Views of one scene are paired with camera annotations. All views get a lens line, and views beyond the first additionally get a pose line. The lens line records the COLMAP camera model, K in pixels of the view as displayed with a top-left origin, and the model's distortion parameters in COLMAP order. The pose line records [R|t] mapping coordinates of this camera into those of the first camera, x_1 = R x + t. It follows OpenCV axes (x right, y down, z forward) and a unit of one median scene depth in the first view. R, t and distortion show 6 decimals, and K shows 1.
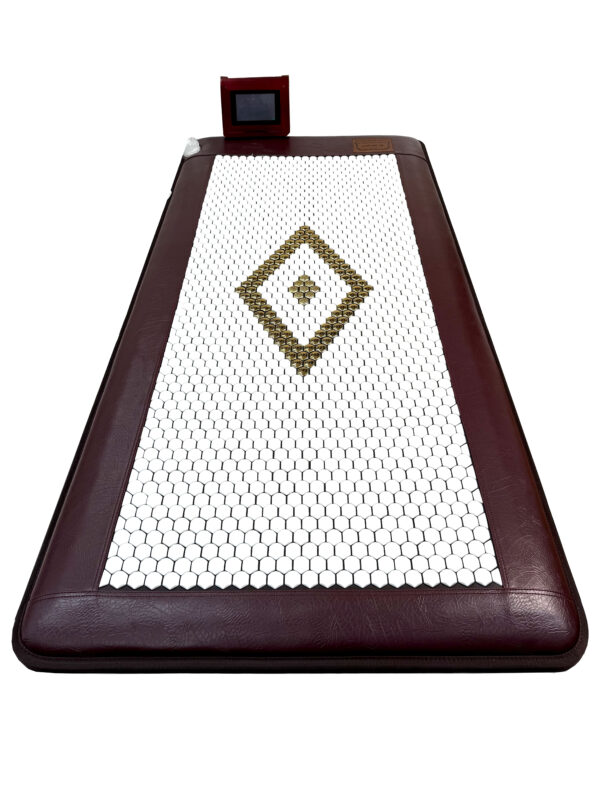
lens RADIAL K [[564.3, 0, 300.0], [0, 564.3, 400.0], [0, 0, 1]] dist [0.018643, -0.032055]
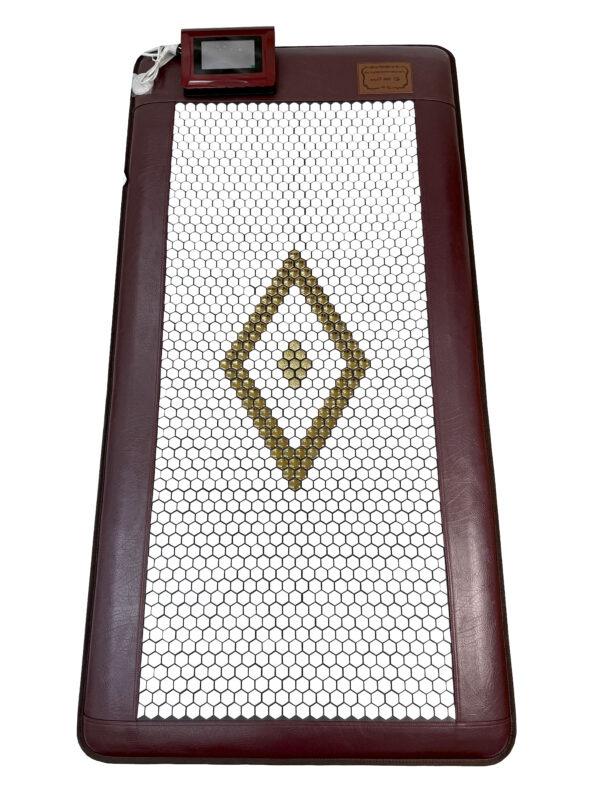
lens RADIAL K [[561.9, 0, 294.9], [0, 561.9, 400.0], [0, 0, 1]] dist [0.030456, -0.049531]
pose [[0.999629, -0.016758, -0.021486, 0.026152], [0.025507, 0.852840, 0.521549, -0.624029], [0.009584, -0.521904, 0.852951, 0.196008]]
